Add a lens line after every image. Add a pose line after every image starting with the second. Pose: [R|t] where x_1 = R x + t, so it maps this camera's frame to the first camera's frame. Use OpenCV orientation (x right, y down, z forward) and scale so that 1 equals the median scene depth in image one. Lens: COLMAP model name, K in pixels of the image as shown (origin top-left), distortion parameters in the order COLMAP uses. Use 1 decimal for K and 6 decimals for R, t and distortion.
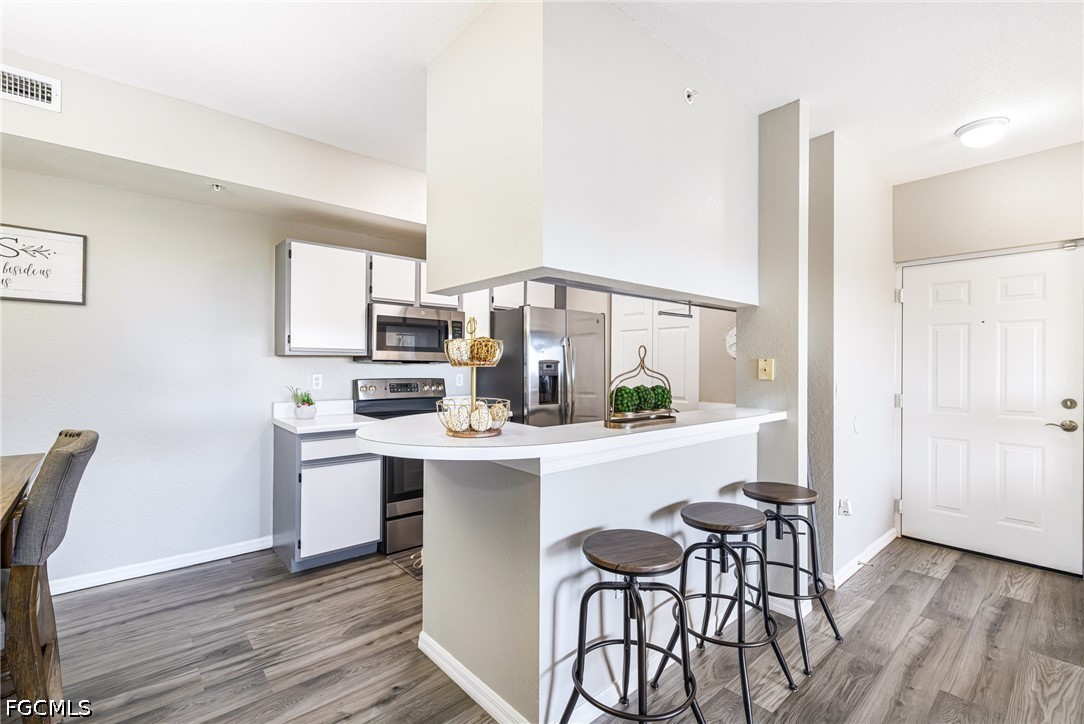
lens RADIAL K [[472.3, 0, 539.2], [0, 472.3, 363.0], [0, 0, 1]] dist [0.005392, -0.000339]
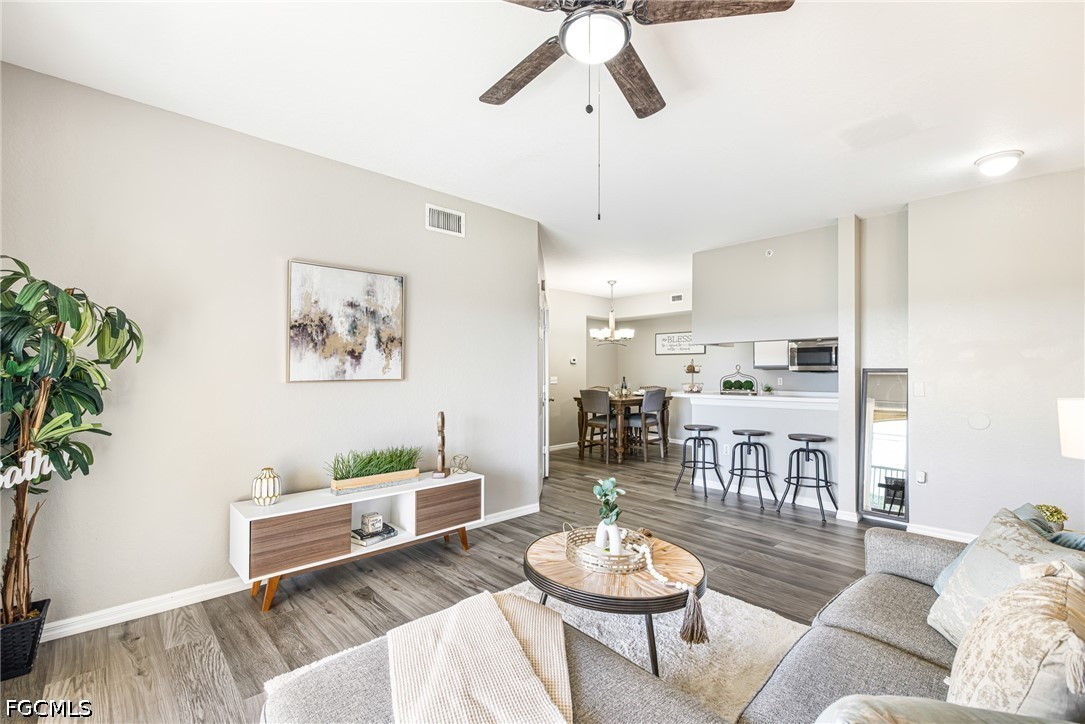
lens RADIAL K [[469.9, 0, 547.4], [0, 469.9, 360.9], [0, 0, 1]] dist [0.001996, 0.000135]
pose [[0.035399, -0.027320, -0.999000, 1.525288], [0.001899, 0.999626, -0.027270, 0.004689], [0.999371, -0.000931, 0.035438, -0.089526]]
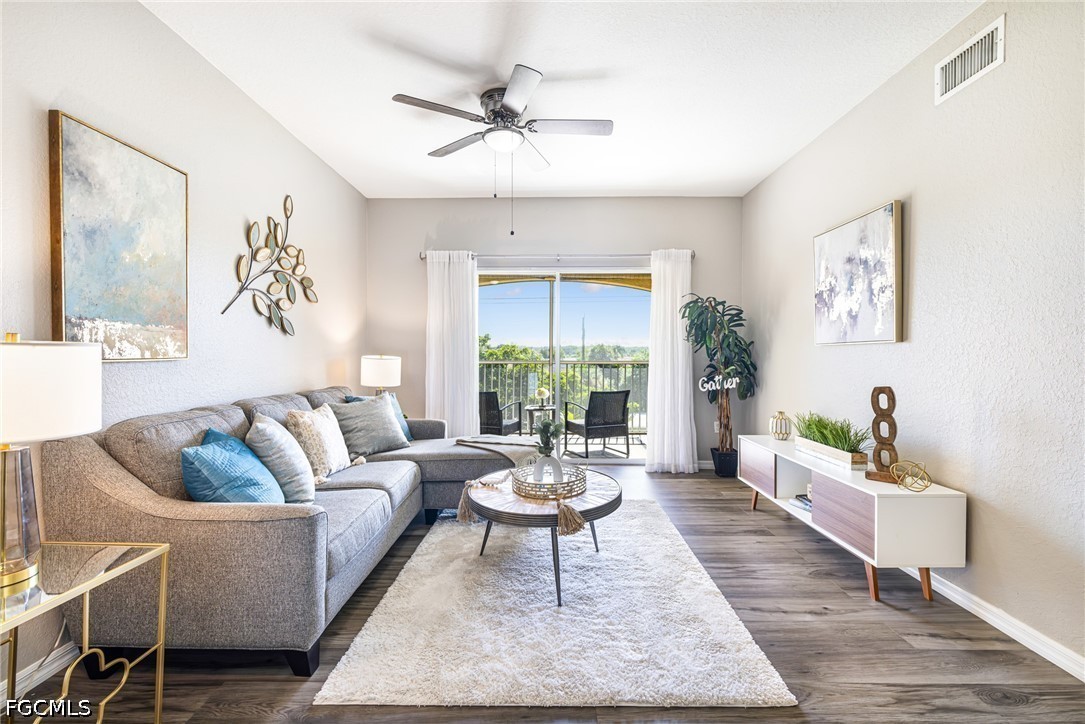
lens RADIAL K [[469.9, 0, 547.4], [0, 469.9, 360.9], [0, 0, 1]] dist [0.001996, 0.000135]
pose [[-0.751706, -0.020183, 0.659189, 0.483973], [-0.011742, 0.999783, 0.017222, 0.040244], [-0.659393, 0.005206, -0.751780, 0.528095]]
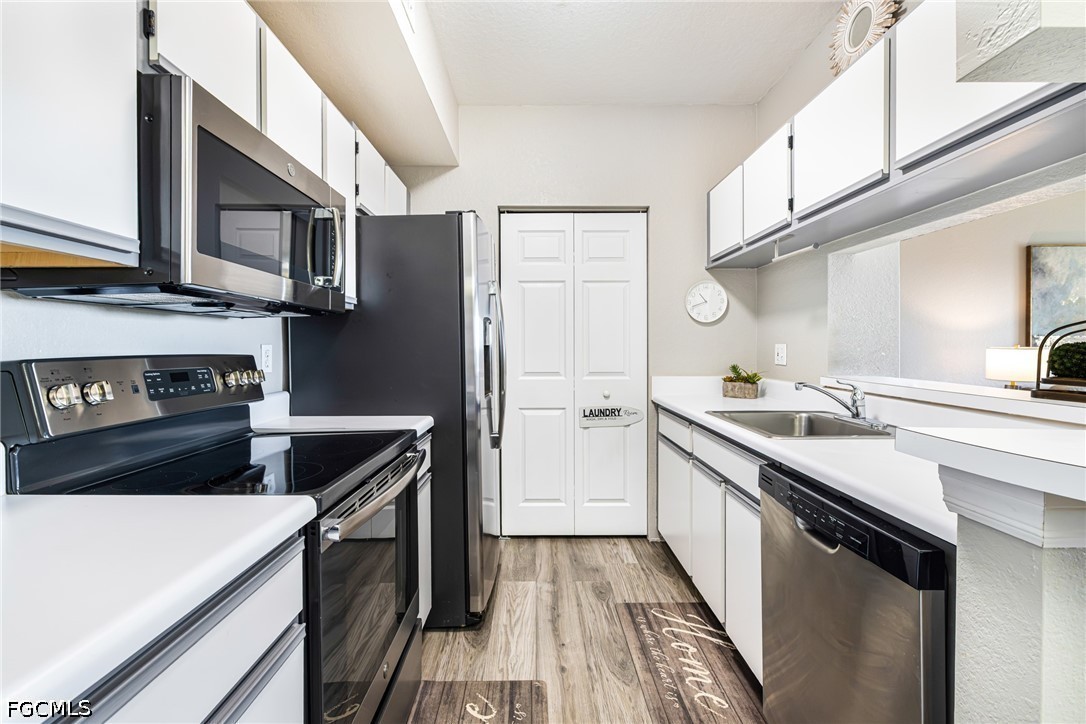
lens RADIAL K [[472.0, 0, 527.8], [0, 472.0, 350.2], [0, 0, 1]] dist [0.001167, -0.000180]
pose [[0.667182, -0.011961, 0.744799, -0.396399], [0.001881, 0.999895, 0.014373, 0.026261], [-0.744892, -0.008189, 0.667135, 0.627426]]
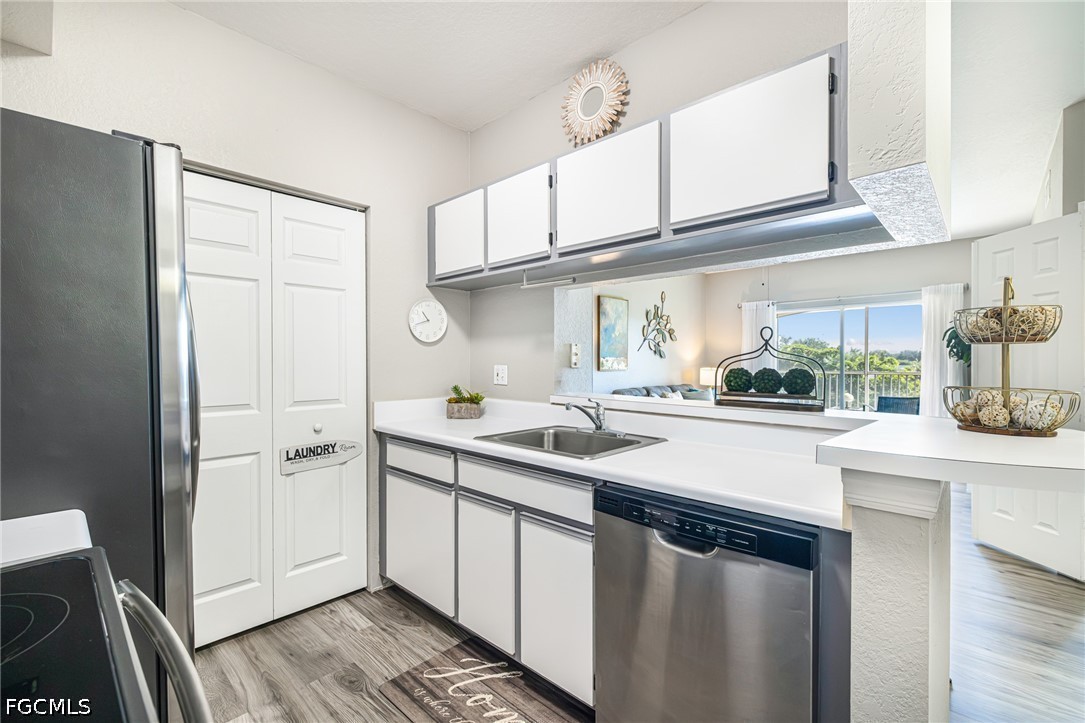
lens RADIAL K [[472.7, 0, 539.6], [0, 472.7, 362.5], [0, 0, 1]] dist [0.005392, -0.000339]
pose [[-0.084702, -0.007960, 0.996375, -0.376856], [-0.005212, 0.999958, 0.007546, 0.017178], [-0.996393, -0.004554, -0.084740, 0.824323]]
